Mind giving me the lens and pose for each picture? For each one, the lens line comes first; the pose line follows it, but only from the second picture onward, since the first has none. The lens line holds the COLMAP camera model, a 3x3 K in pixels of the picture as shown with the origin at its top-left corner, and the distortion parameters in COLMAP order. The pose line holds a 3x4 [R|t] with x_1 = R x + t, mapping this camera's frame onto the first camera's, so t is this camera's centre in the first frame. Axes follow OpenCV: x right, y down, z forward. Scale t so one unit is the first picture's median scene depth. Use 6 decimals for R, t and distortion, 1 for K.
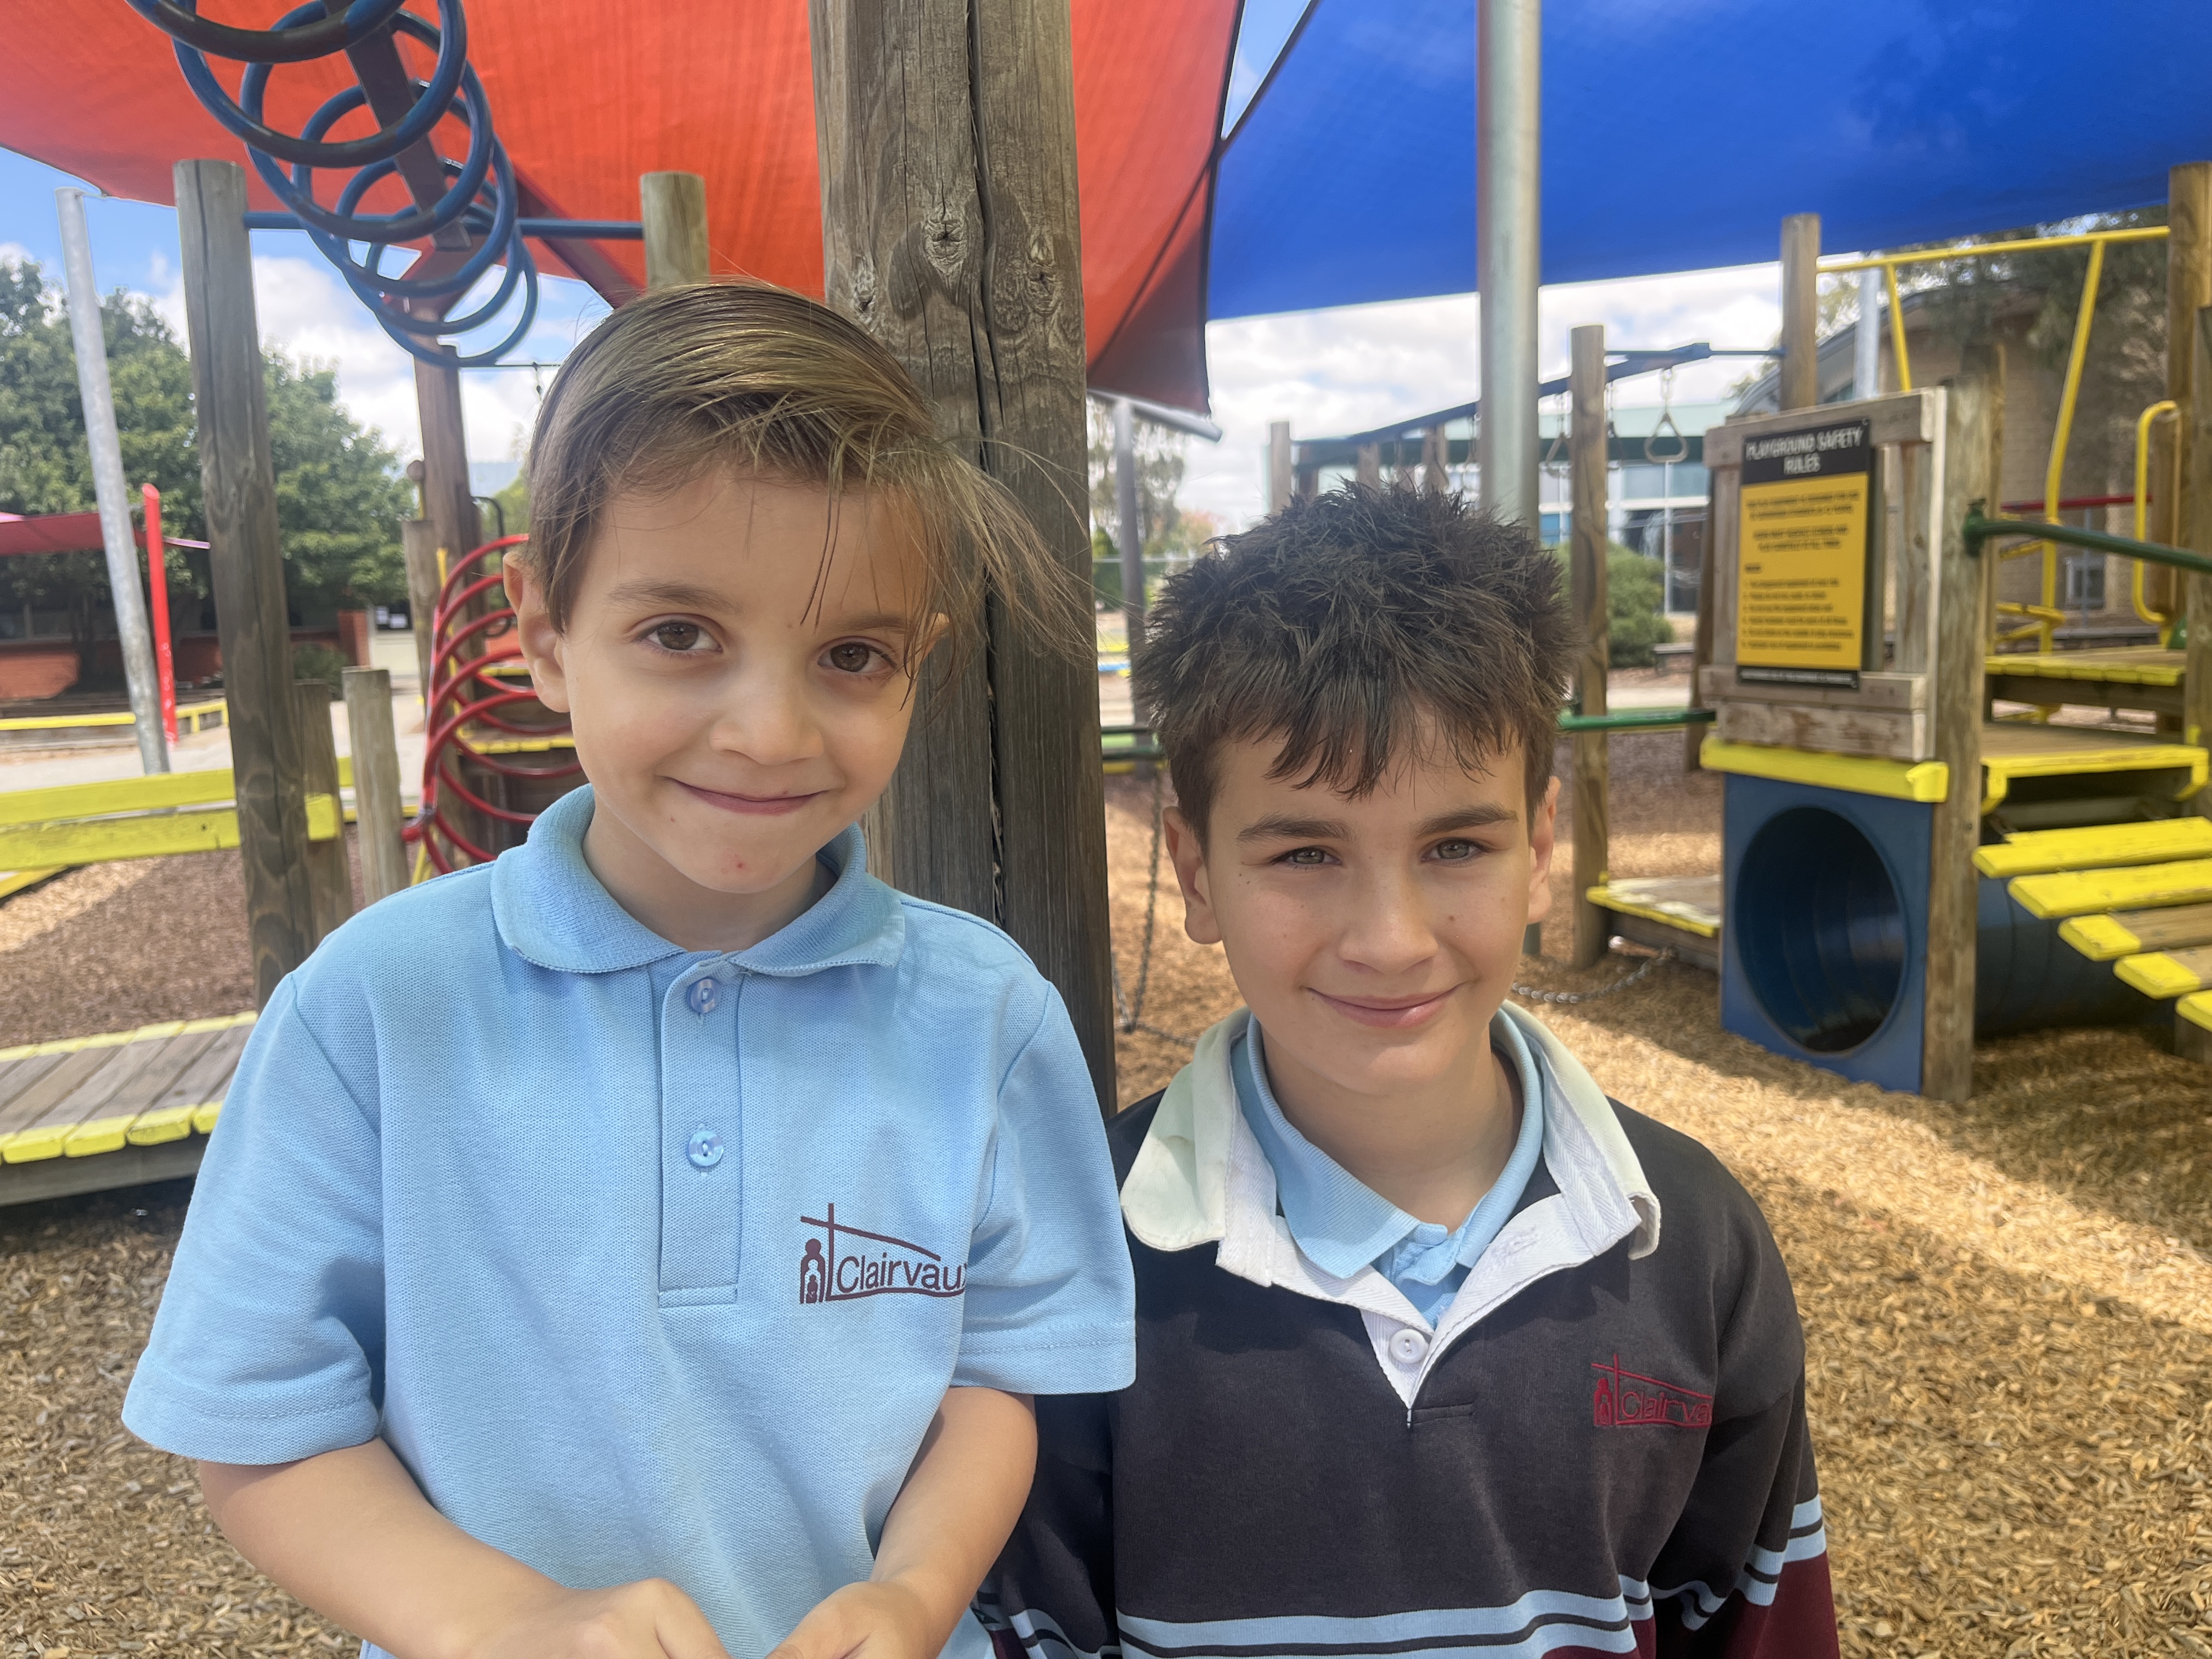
lens RADIAL K [[1681.2, 0, 1114.9], [0, 1681.2, 835.1], [0, 0, 1]] dist [0.108628, -0.168357]
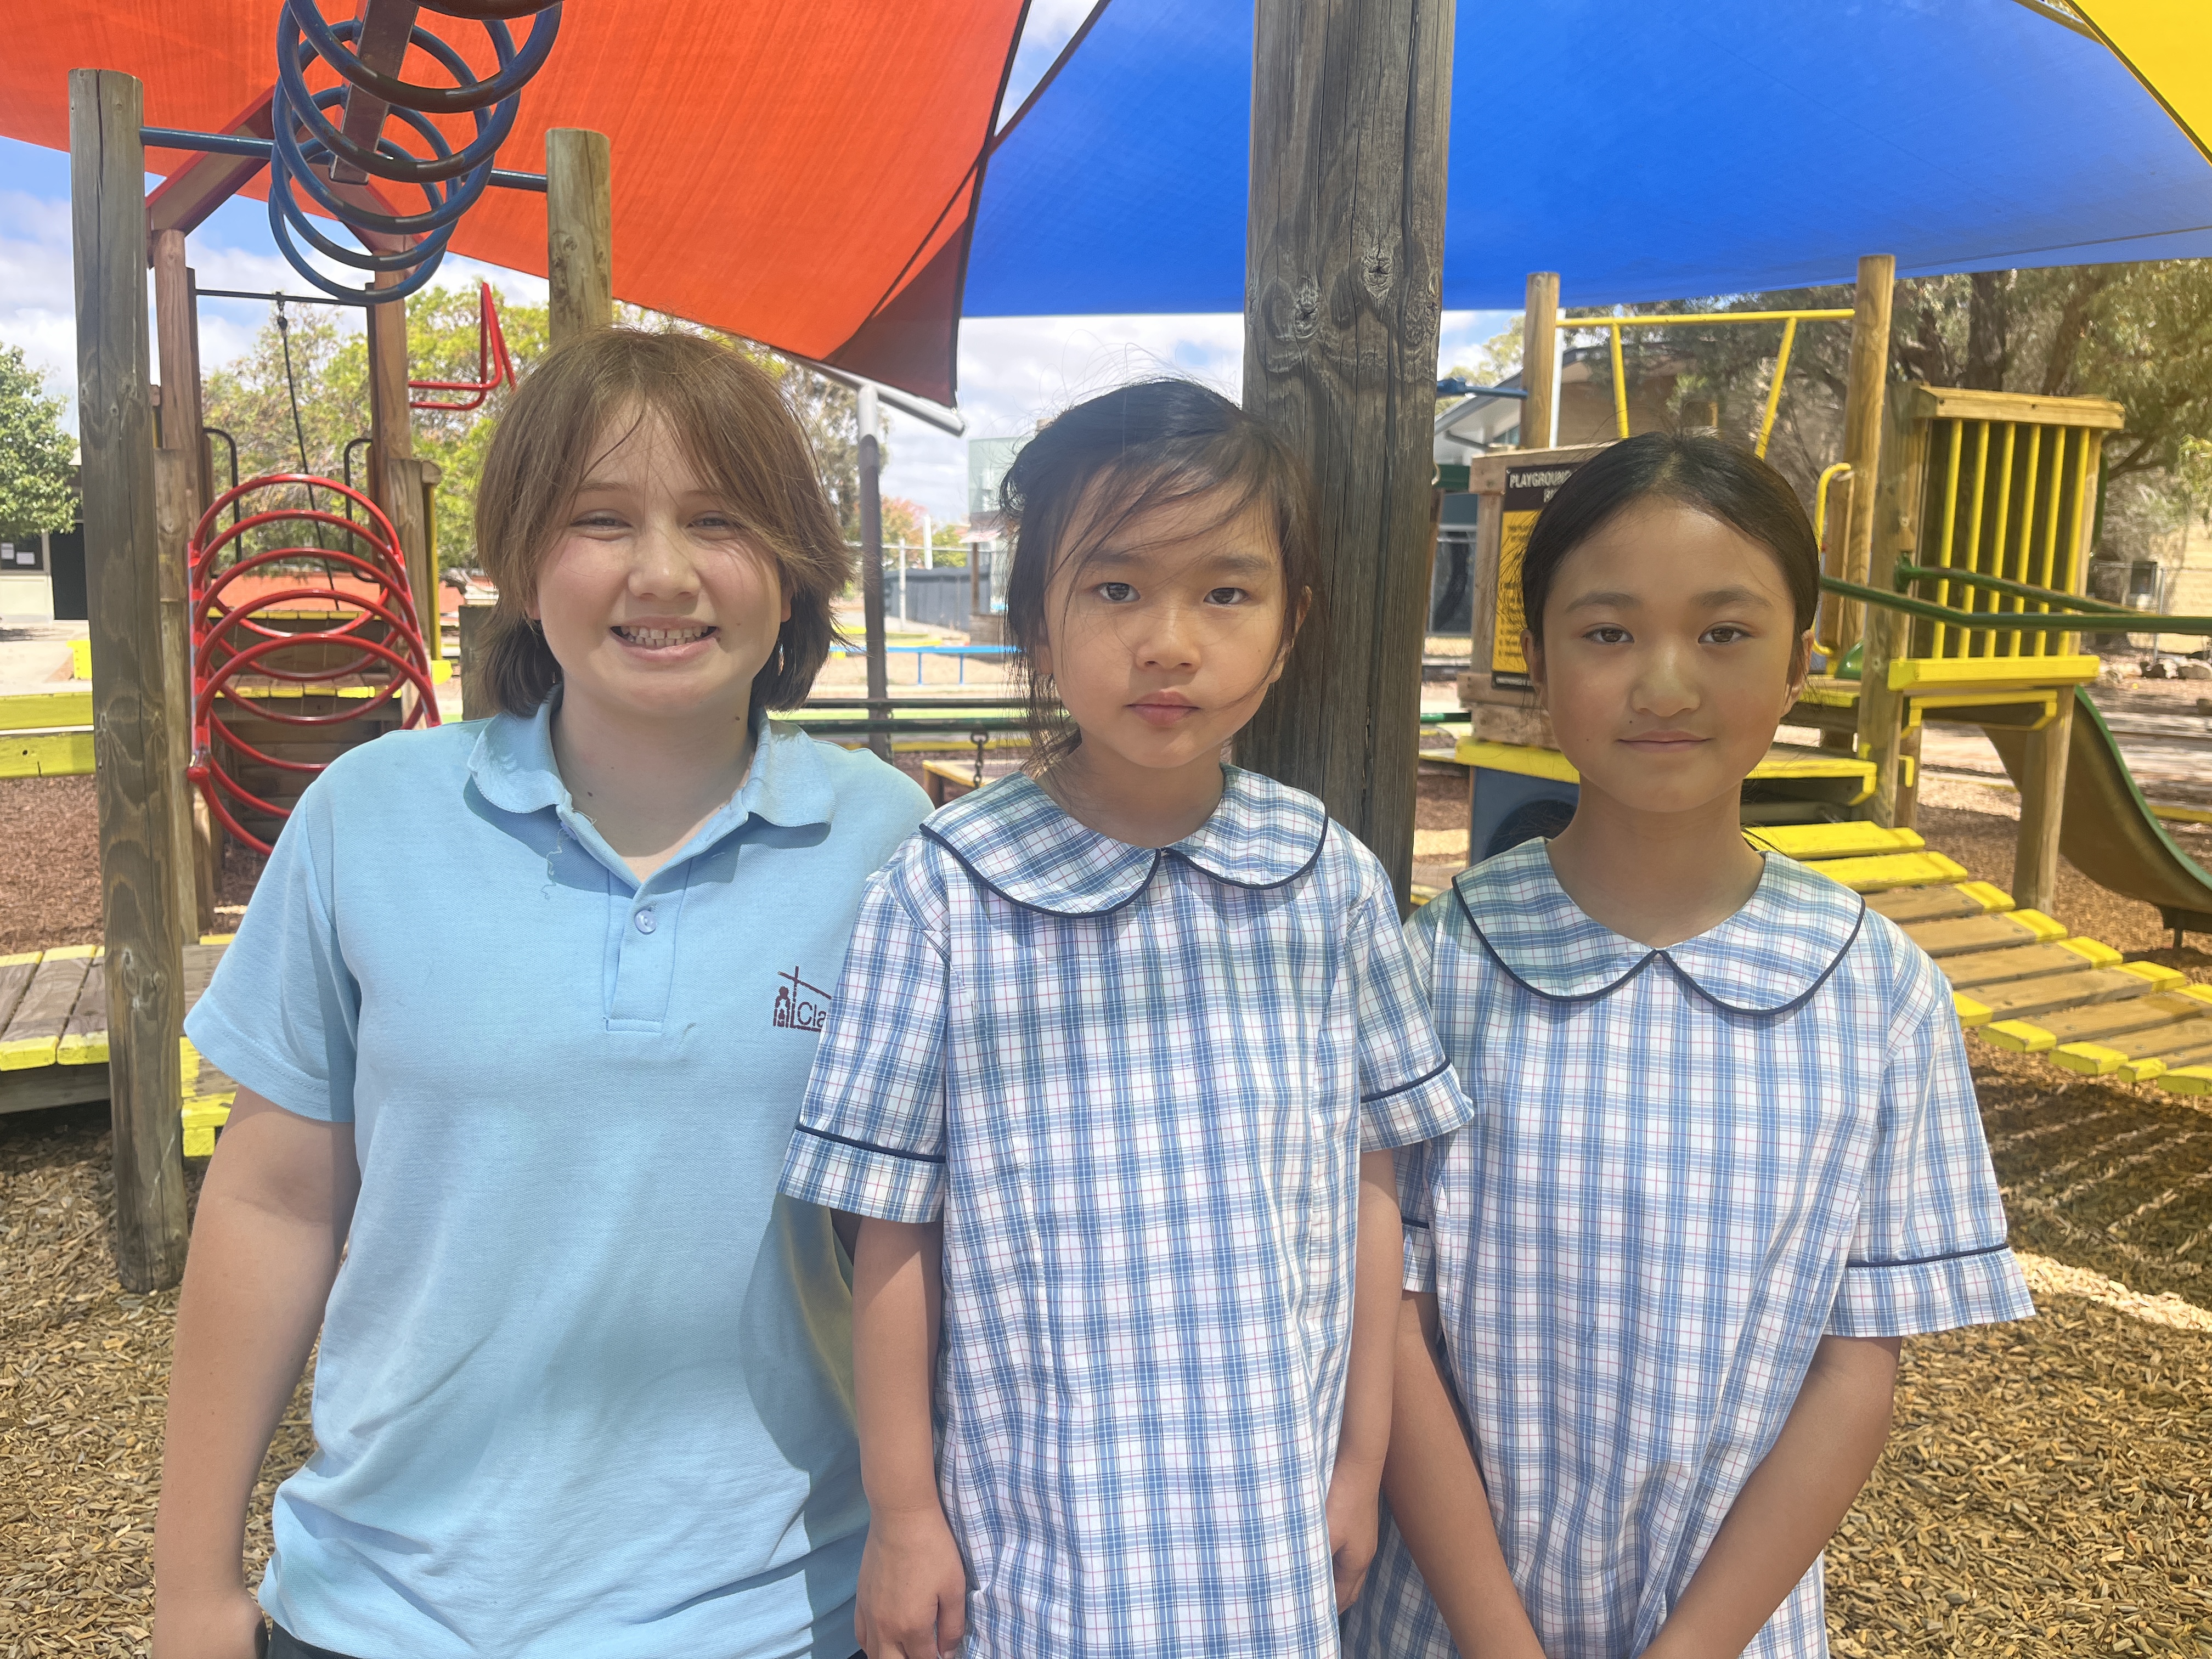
lens RADIAL K [[1688.1, 0, 1098.0], [0, 1688.1, 827.4], [0, 0, 1]] dist [0.086573, -0.137914]
pose [[0.982088, 0.035198, 0.185107, -0.115290], [-0.034960, 0.999378, -0.004550, 0.020774], [-0.185152, -0.002003, 0.982708, -0.057368]]
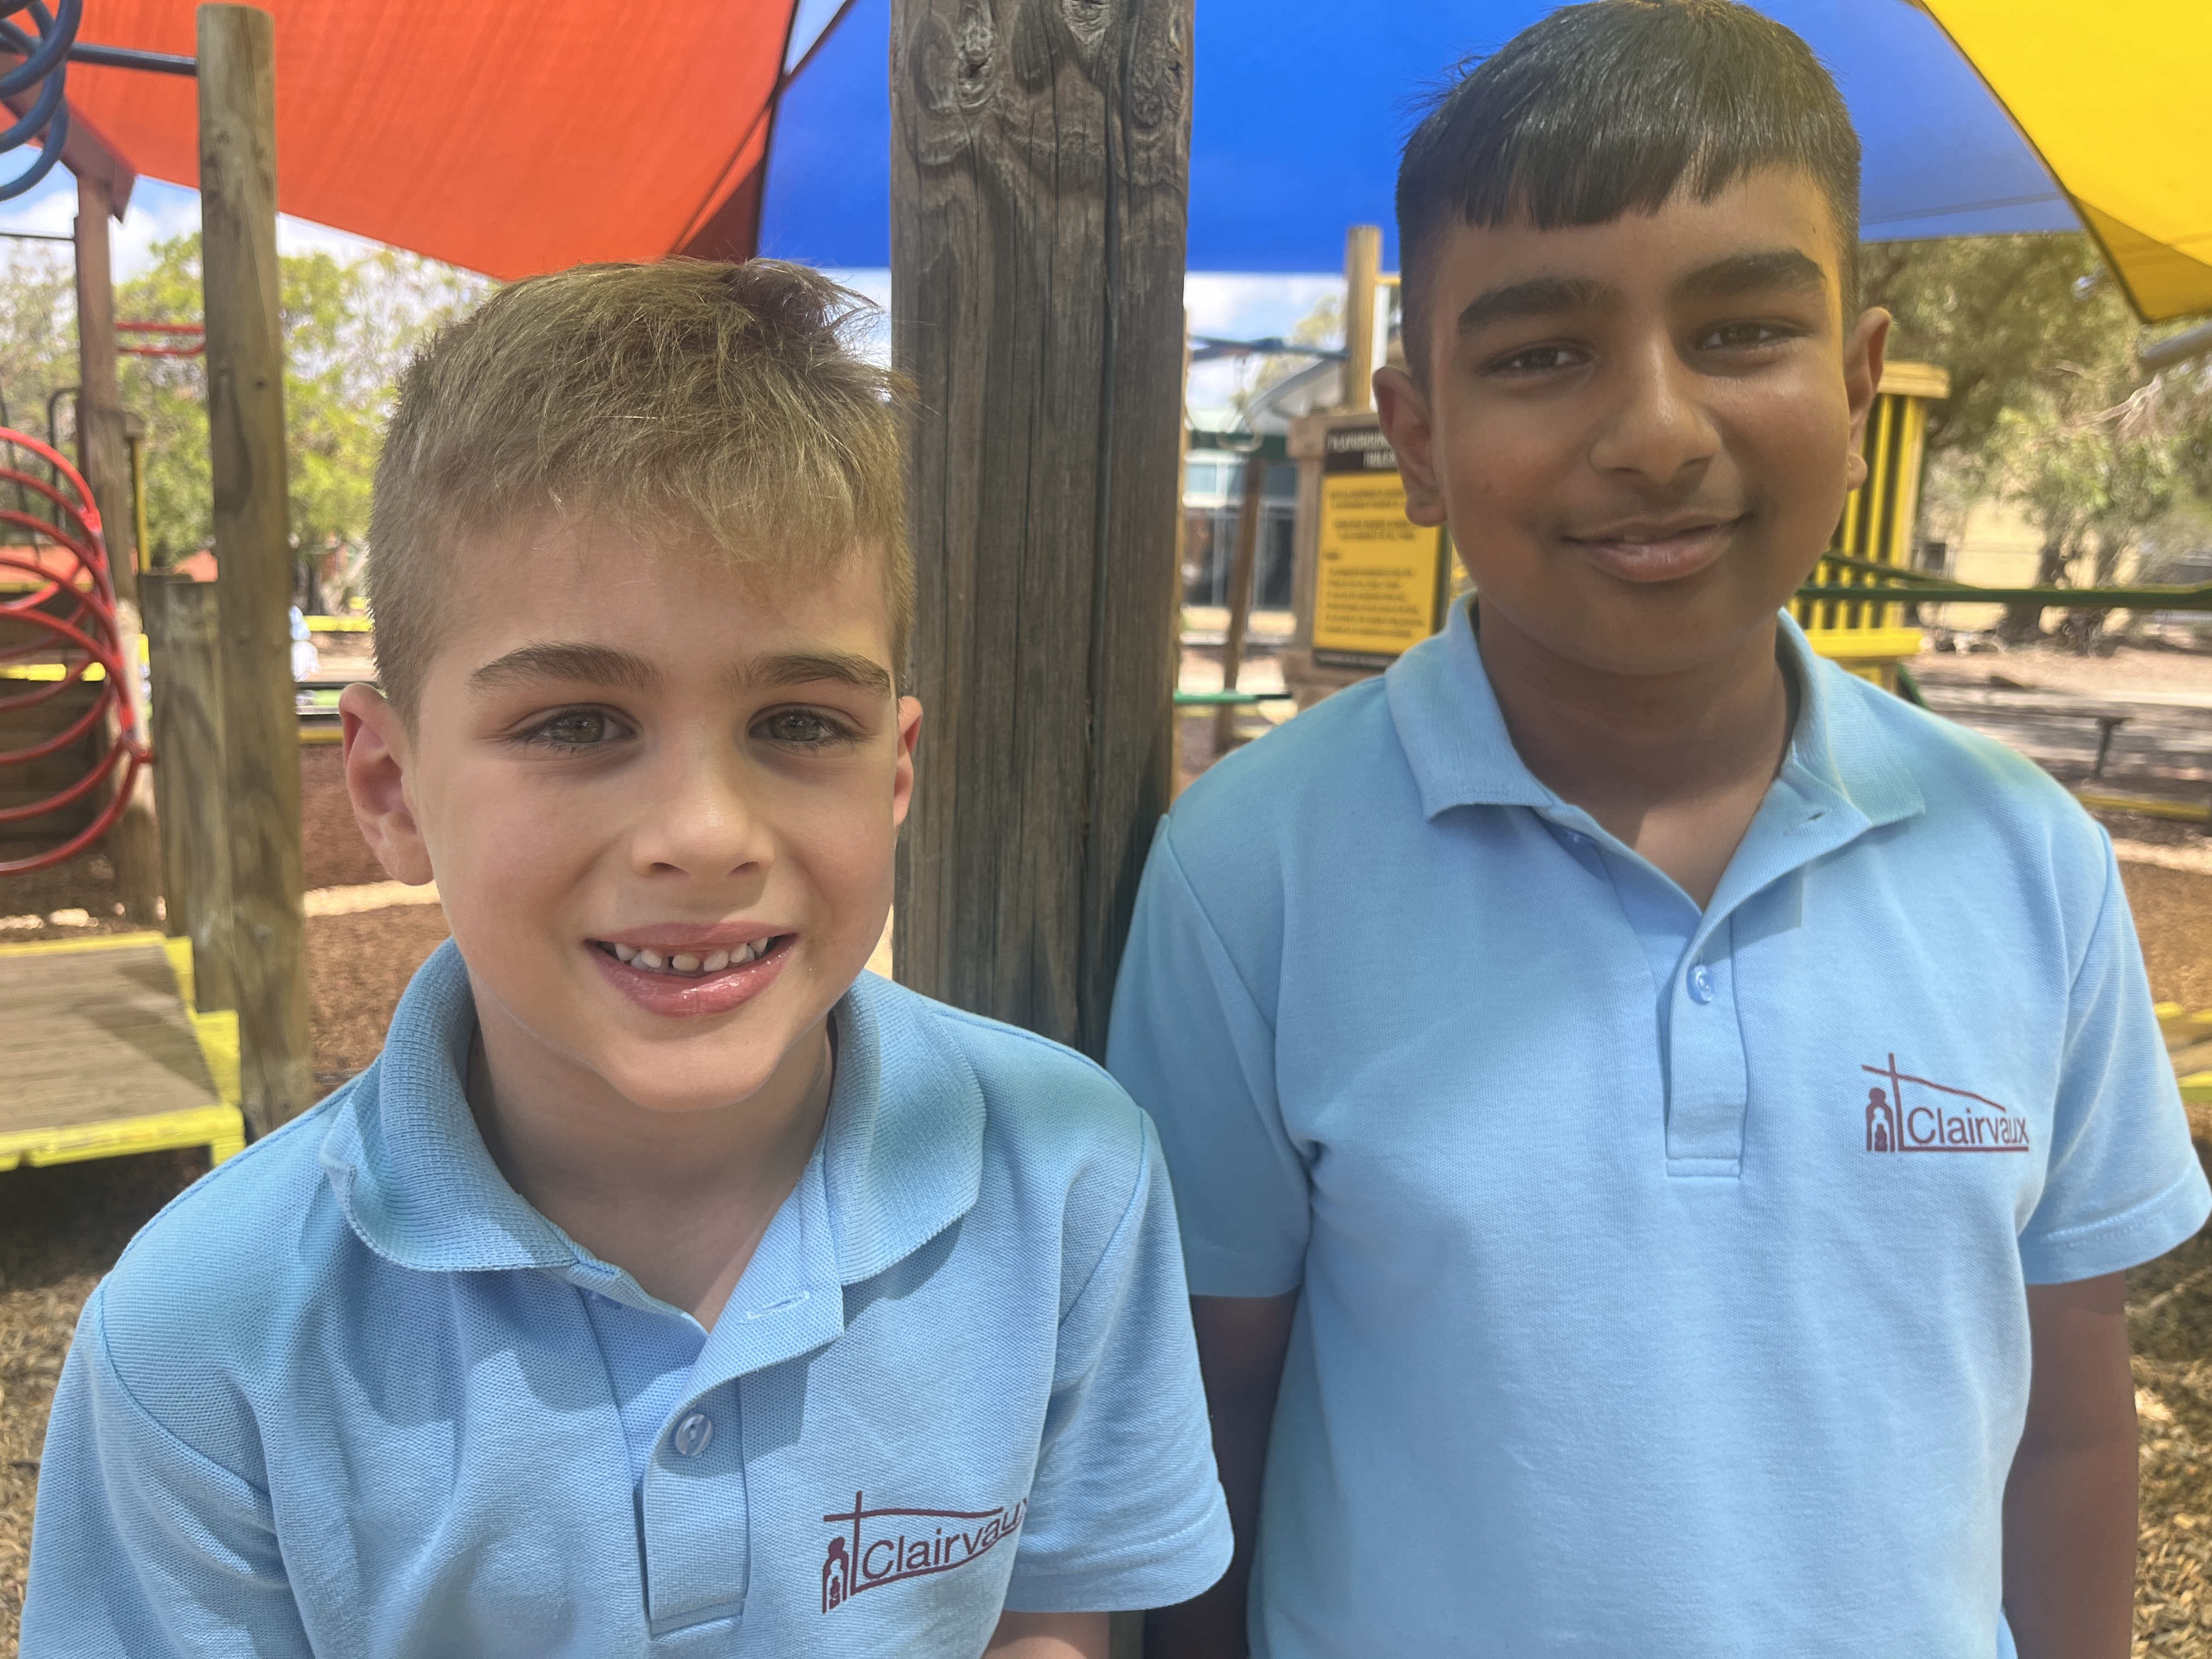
lens RADIAL K [[1694.2, 0, 1109.7], [0, 1694.2, 838.4], [0, 0, 1]] dist [0.076891, -0.129923]
pose [[0.957807, 0.018872, 0.286790, -0.067762], [-0.023160, 0.999665, 0.011568, 0.010589], [-0.286476, -0.017723, 0.957924, 0.039058]]
